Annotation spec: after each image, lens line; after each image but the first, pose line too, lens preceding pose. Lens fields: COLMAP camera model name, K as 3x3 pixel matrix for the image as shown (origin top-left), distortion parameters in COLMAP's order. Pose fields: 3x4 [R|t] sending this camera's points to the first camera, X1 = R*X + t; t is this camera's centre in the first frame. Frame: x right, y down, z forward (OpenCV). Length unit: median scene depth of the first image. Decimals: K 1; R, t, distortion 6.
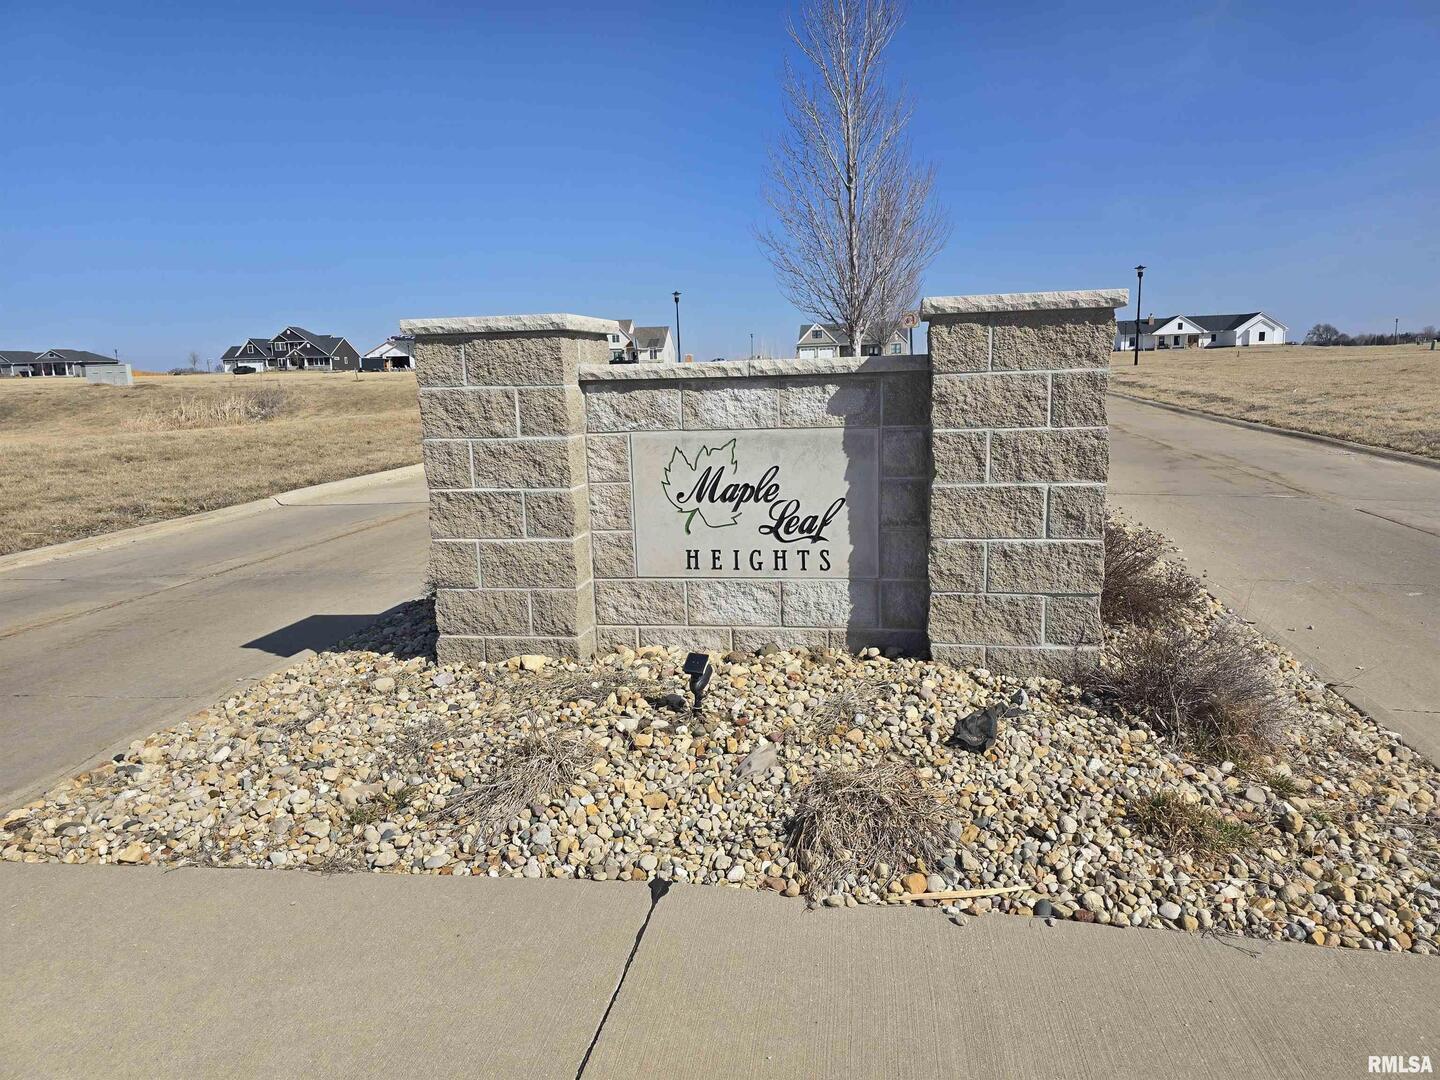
lens RADIAL K [[945.8, 0, 722.6], [0, 945.8, 511.4], [0, 0, 1]] dist [0.065798, -0.049893]
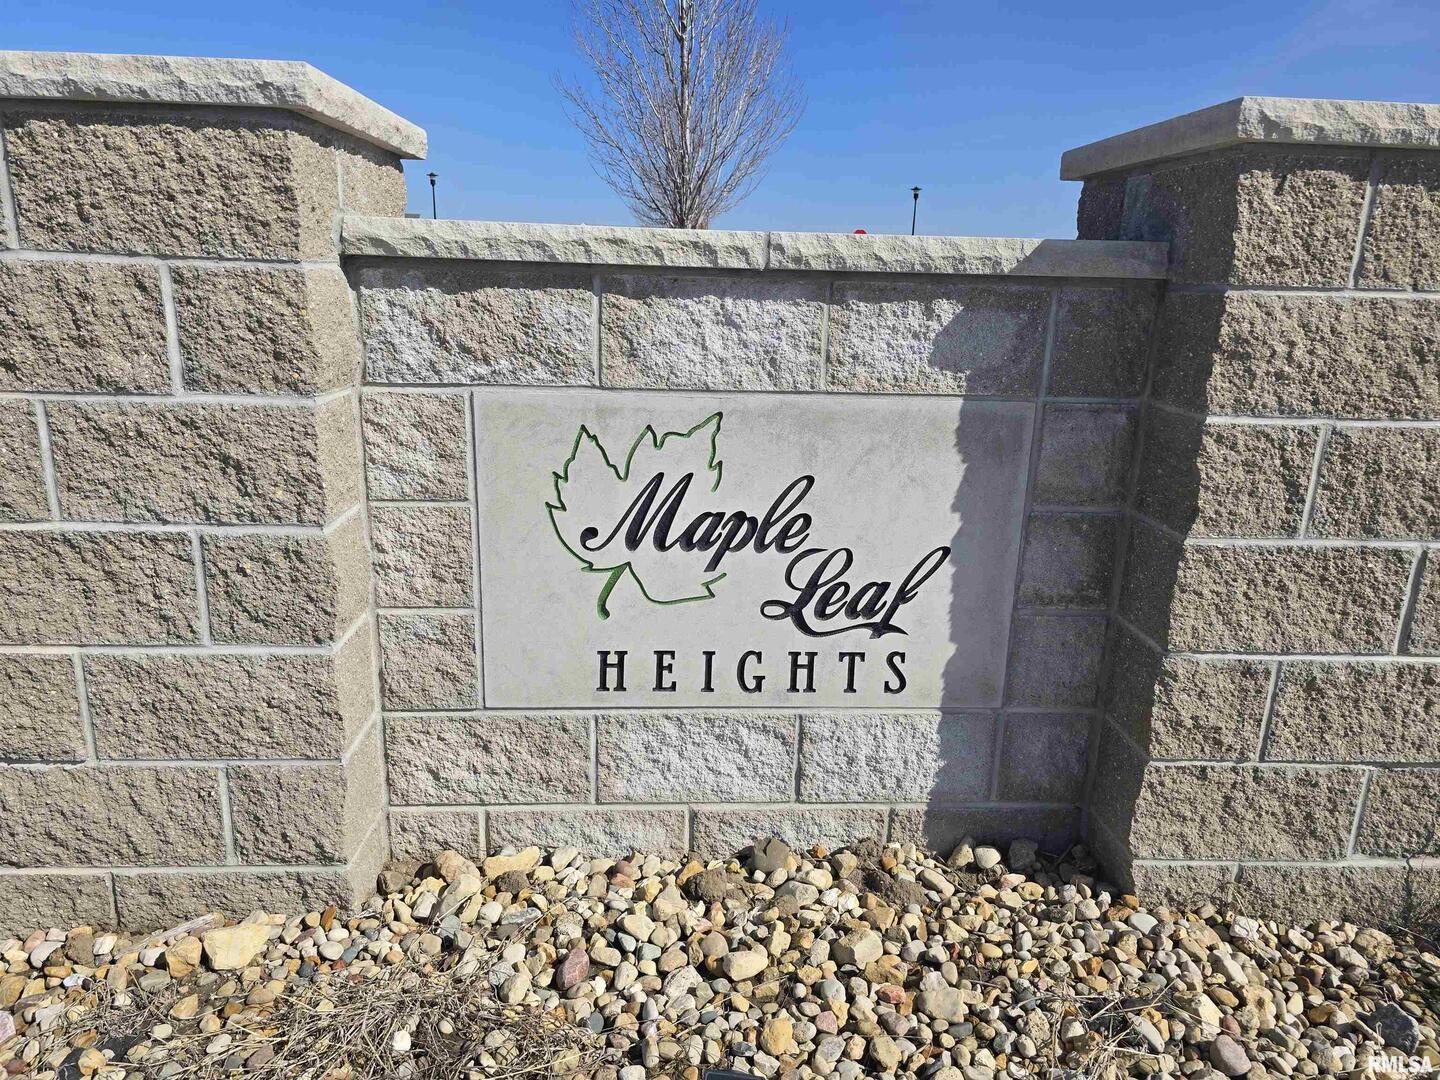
lens RADIAL K [[978.8, 0, 721.1], [0, 978.8, 525.9], [0, 0, 1]] dist [0.045761, -0.053498]
pose [[0.973294, -0.000590, 0.229563, -0.091788], [-0.023446, 0.994512, 0.101962, -0.070721], [-0.228363, -0.104621, 0.967938, 0.552212]]
